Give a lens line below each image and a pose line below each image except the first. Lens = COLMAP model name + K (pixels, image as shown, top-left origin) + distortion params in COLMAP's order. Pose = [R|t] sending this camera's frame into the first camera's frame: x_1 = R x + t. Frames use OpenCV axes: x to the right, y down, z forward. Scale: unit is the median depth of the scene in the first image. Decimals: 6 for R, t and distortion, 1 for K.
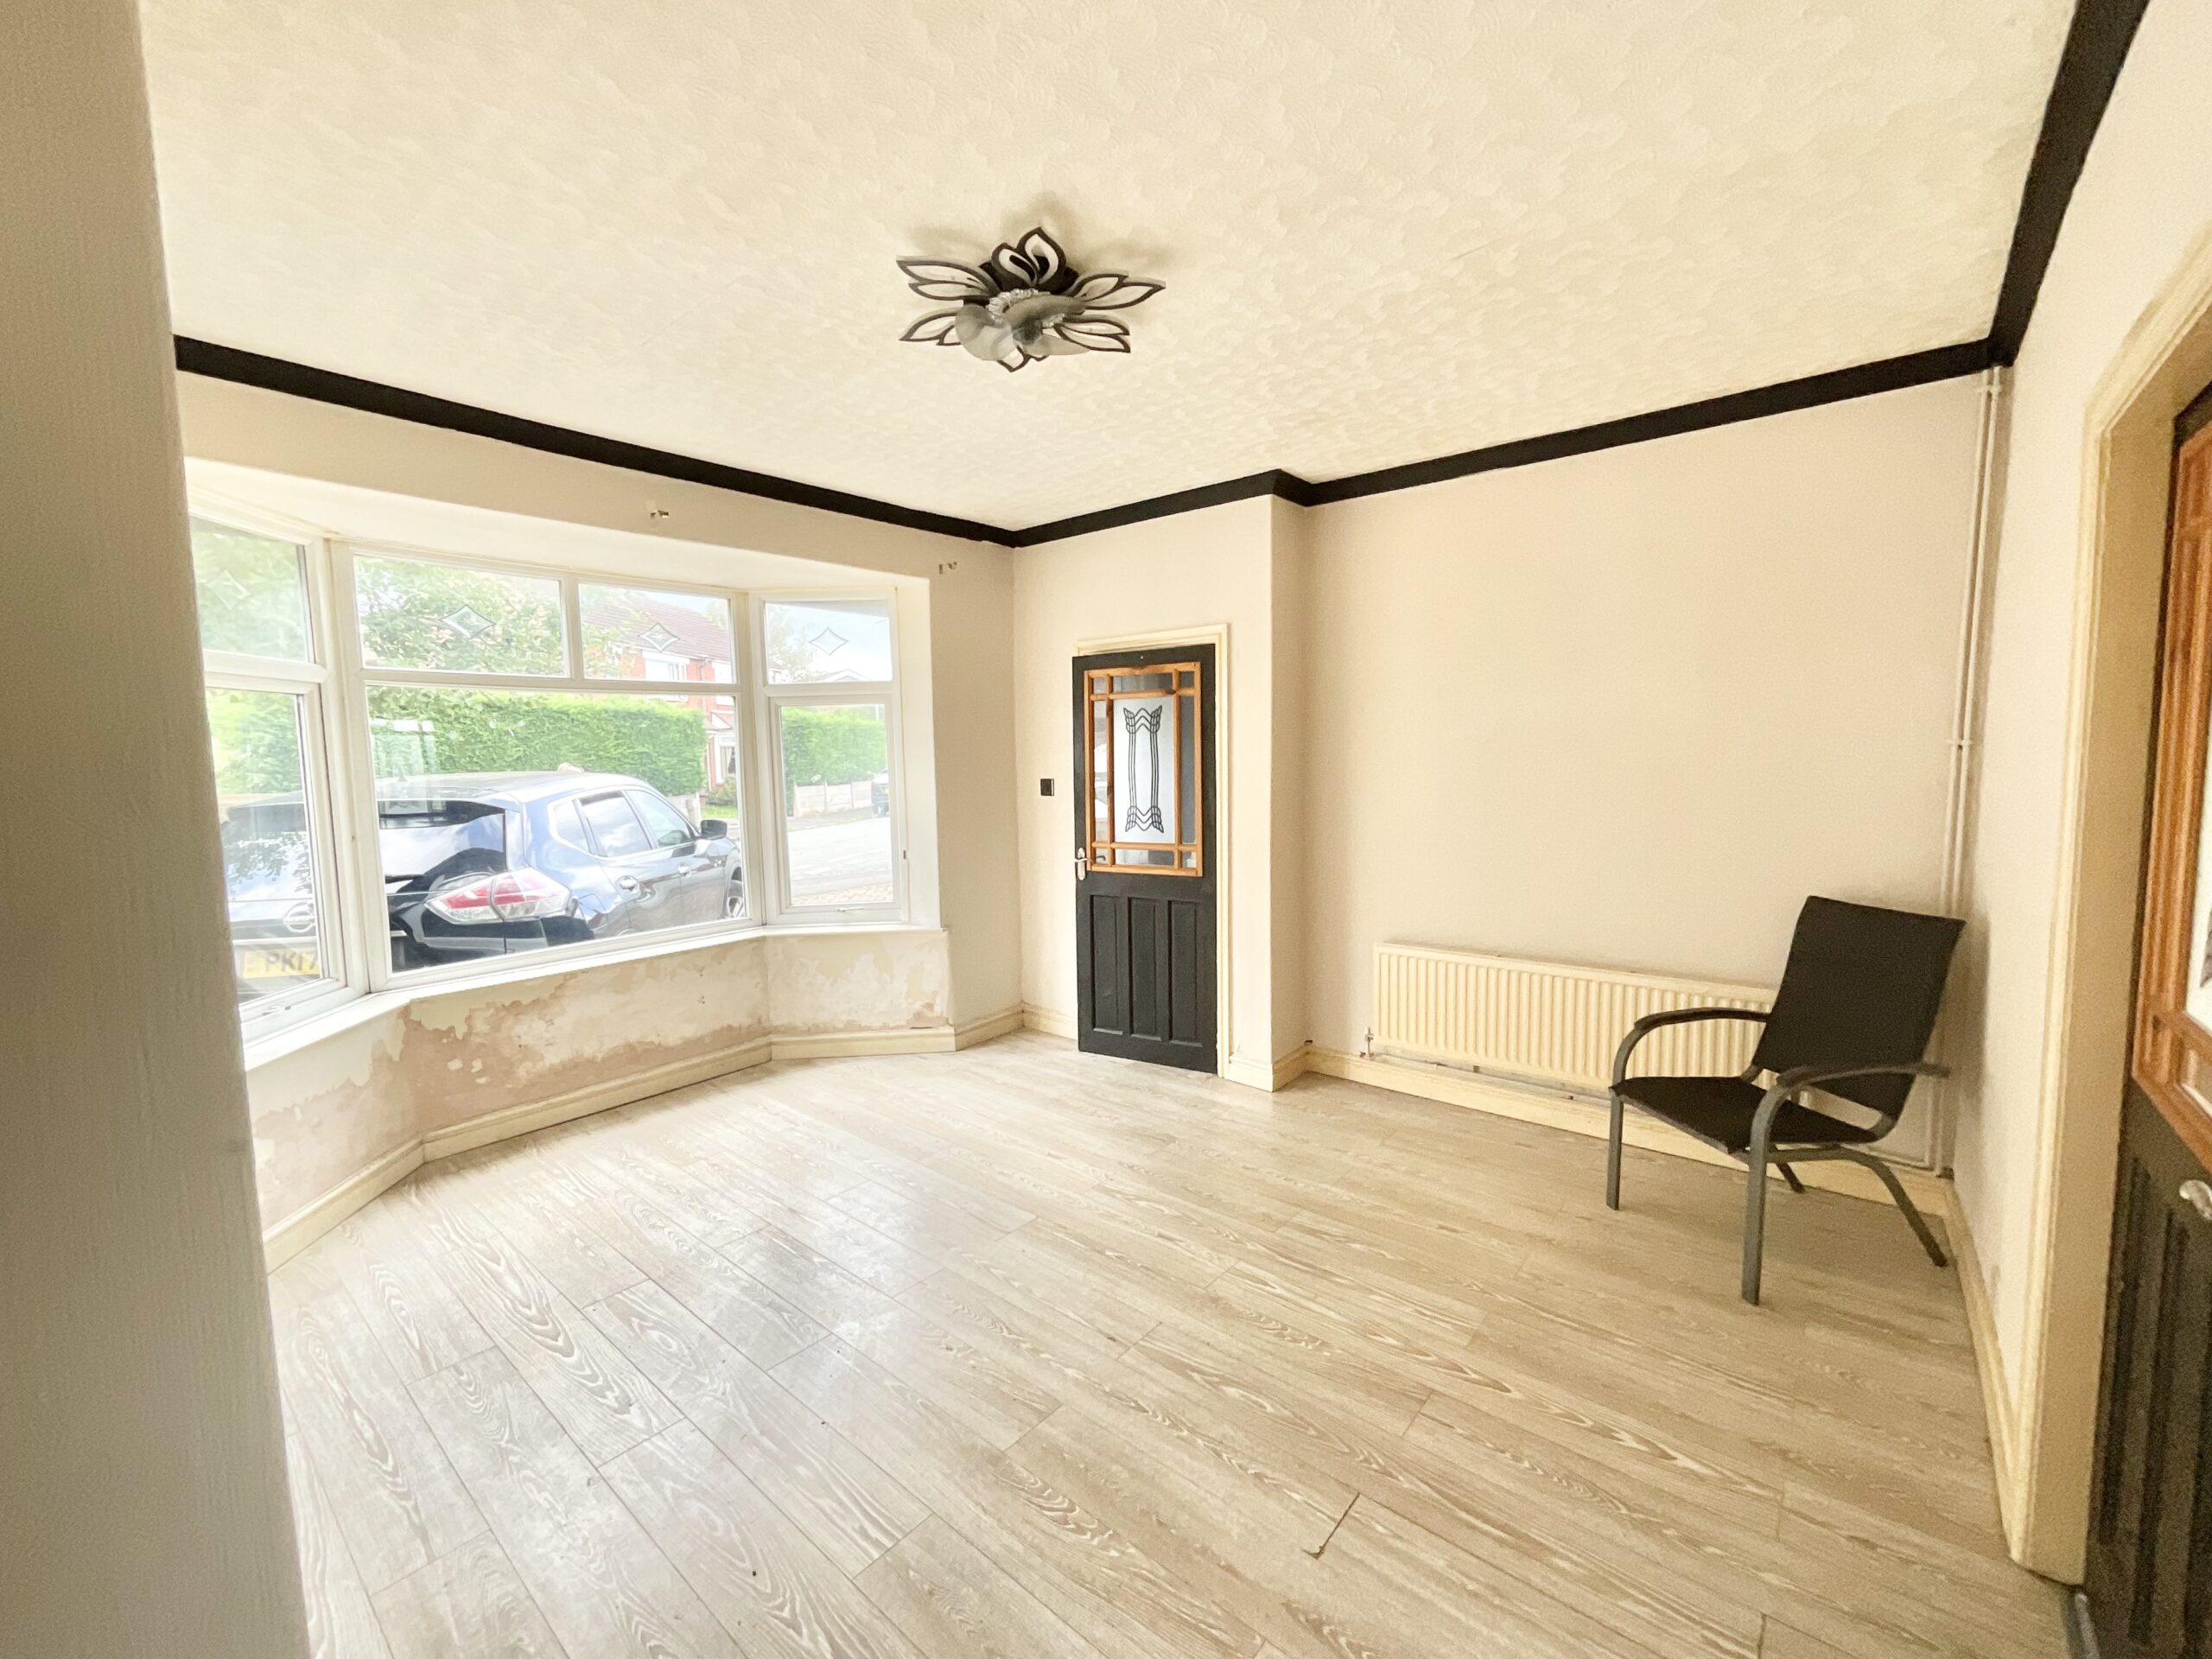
lens RADIAL K [[902.9, 0, 1107.2], [0, 902.9, 827.0], [0, 0, 1]] dist [-0.001579, 0.000859]
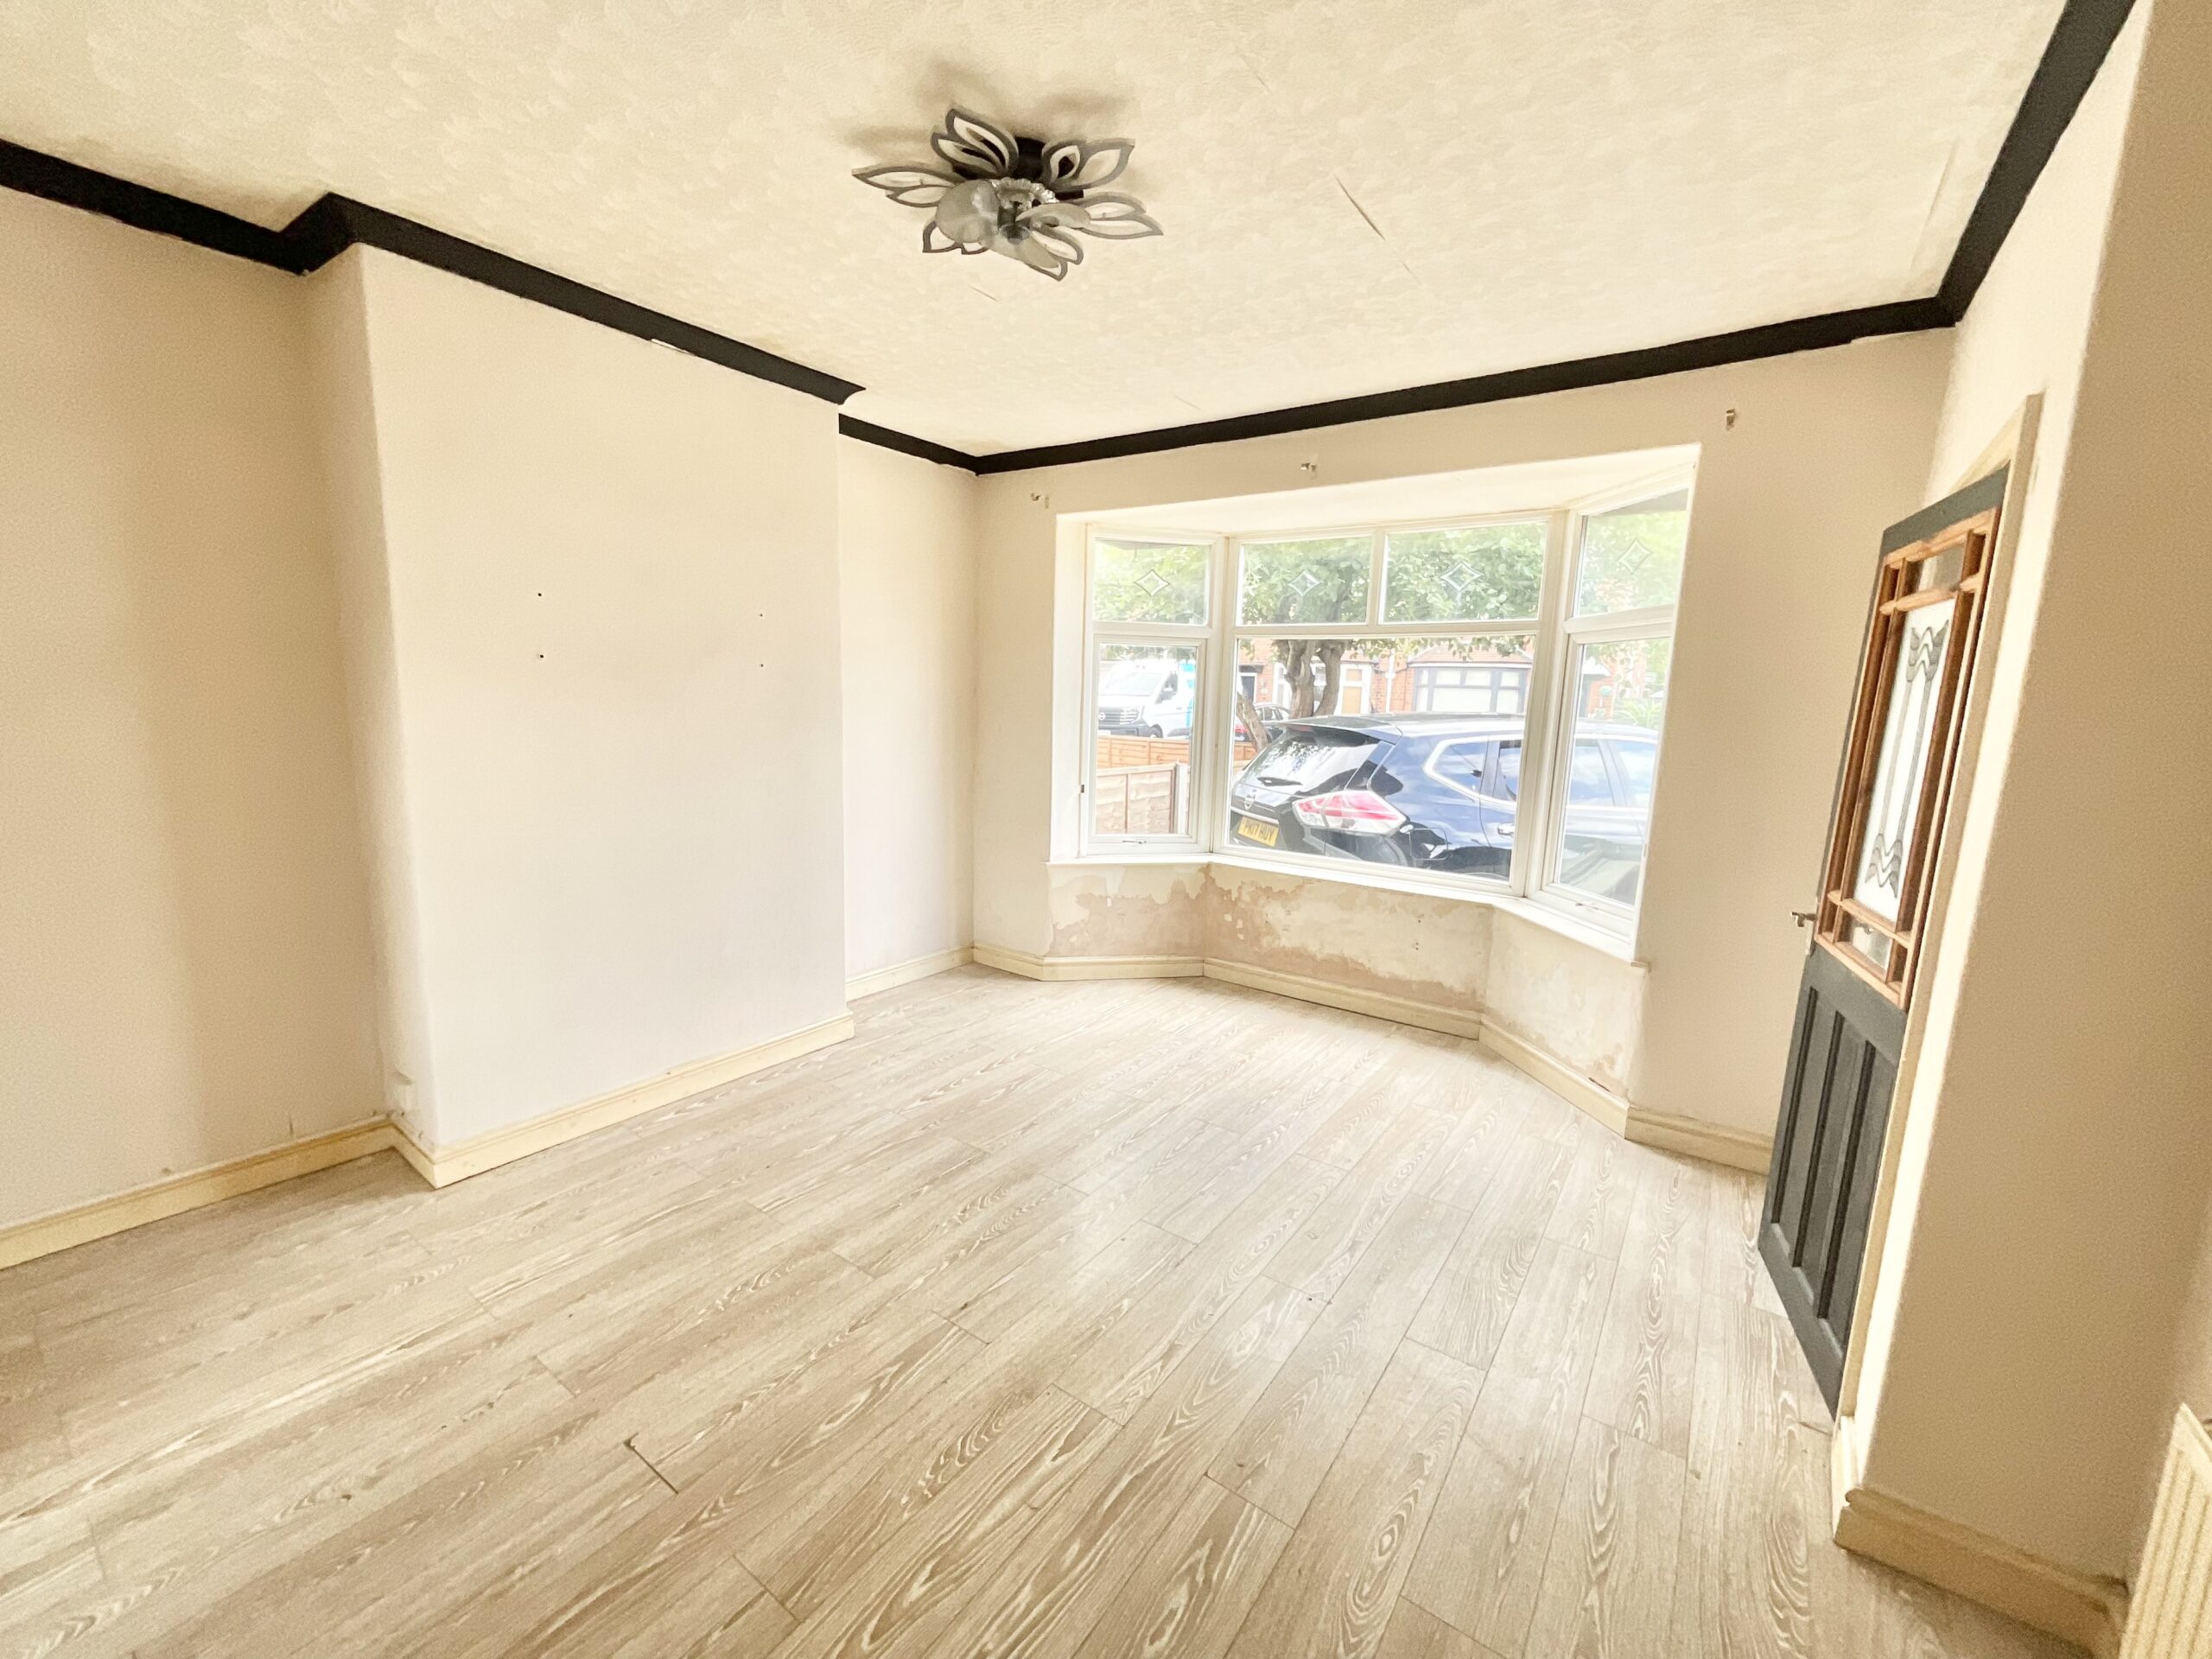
lens RADIAL K [[902.9, 0, 1107.9], [0, 902.9, 827.0], [0, 0, 1]] dist [-0.001579, 0.000859]
pose [[0.078454, 0.169471, -0.982408, 0.517752], [-0.115759, 0.980328, 0.159867, -0.060959], [0.990174, 0.101180, 0.096528, 0.597448]]
